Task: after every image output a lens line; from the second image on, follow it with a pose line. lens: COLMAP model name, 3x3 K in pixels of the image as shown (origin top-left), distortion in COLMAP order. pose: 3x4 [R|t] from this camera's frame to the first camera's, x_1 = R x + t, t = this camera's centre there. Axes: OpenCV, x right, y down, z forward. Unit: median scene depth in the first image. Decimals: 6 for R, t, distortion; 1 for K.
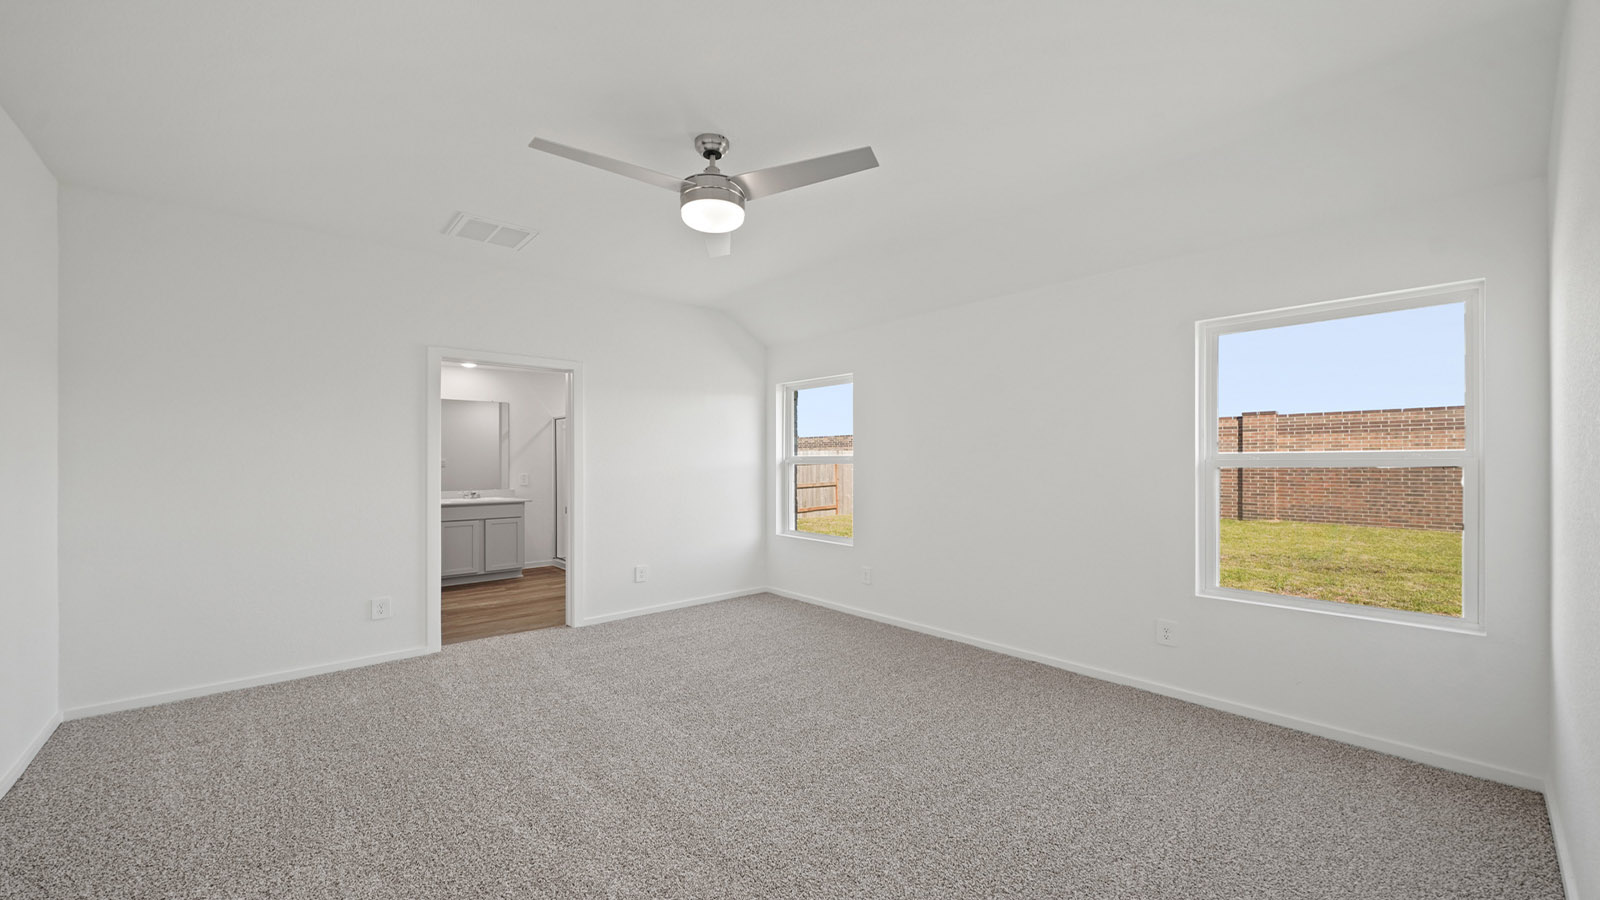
lens RADIAL K [[626.9, 0, 813.1], [0, 626.9, 452.4], [0, 0, 1]] dist [-0.001317, -0.000041]
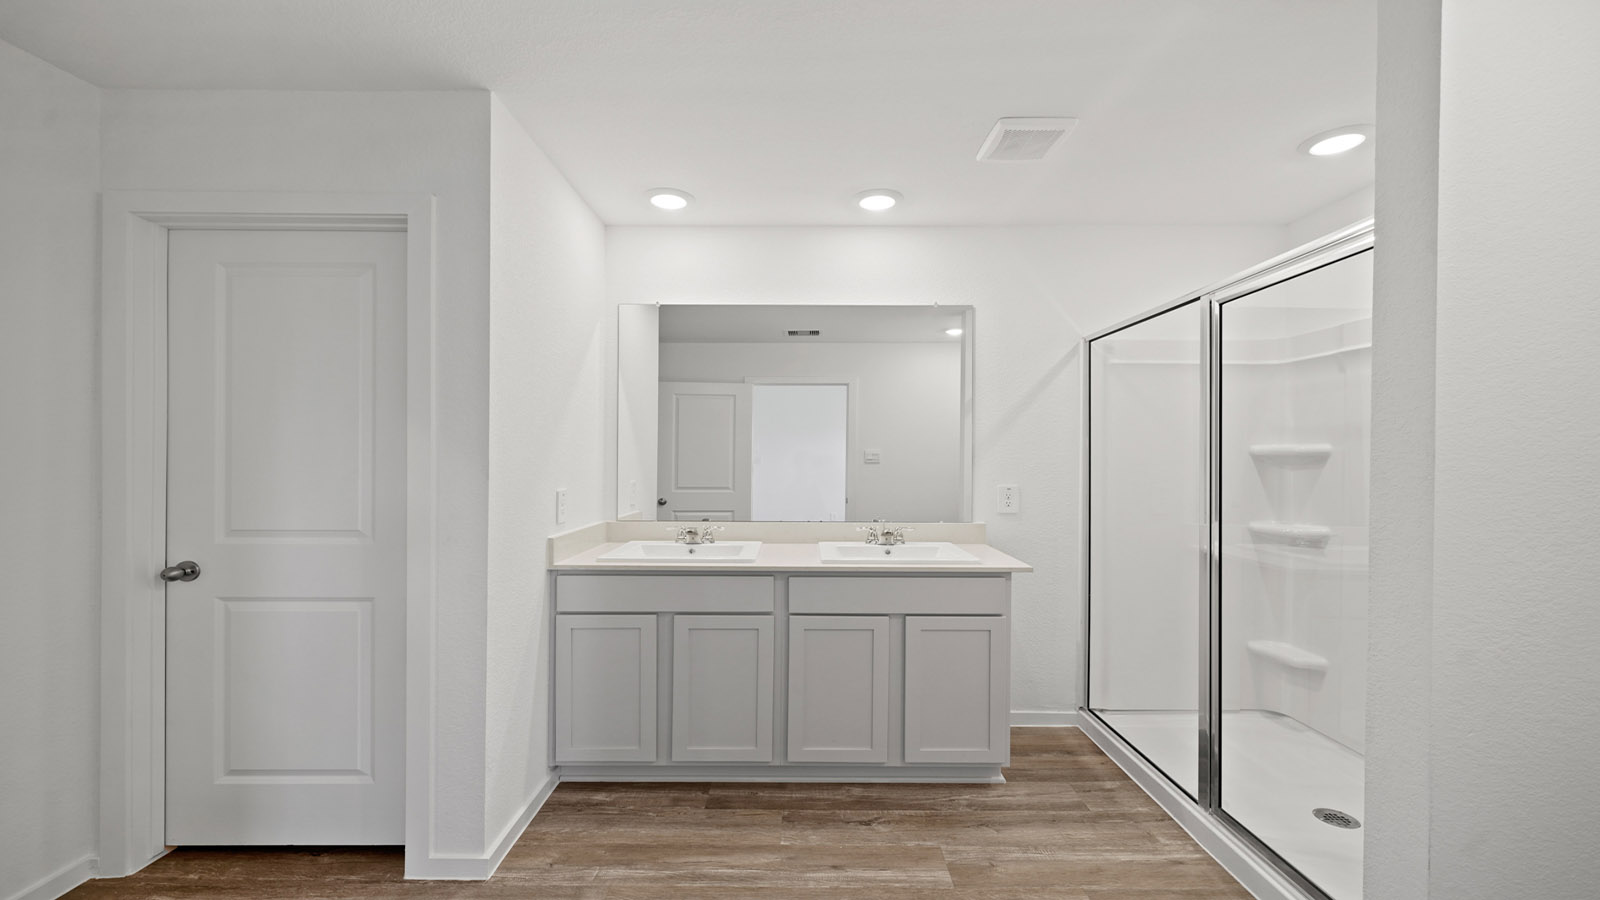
lens RADIAL K [[626.9, 0, 793.2], [0, 626.9, 454.9], [0, 0, 1]] dist [-0.001317, -0.000041]
pose [[0.737396, 0.016153, -0.675267, -0.298741], [-0.006957, 0.999843, 0.016320, 0.009585], [0.675424, -0.007336, 0.737393, 0.627408]]
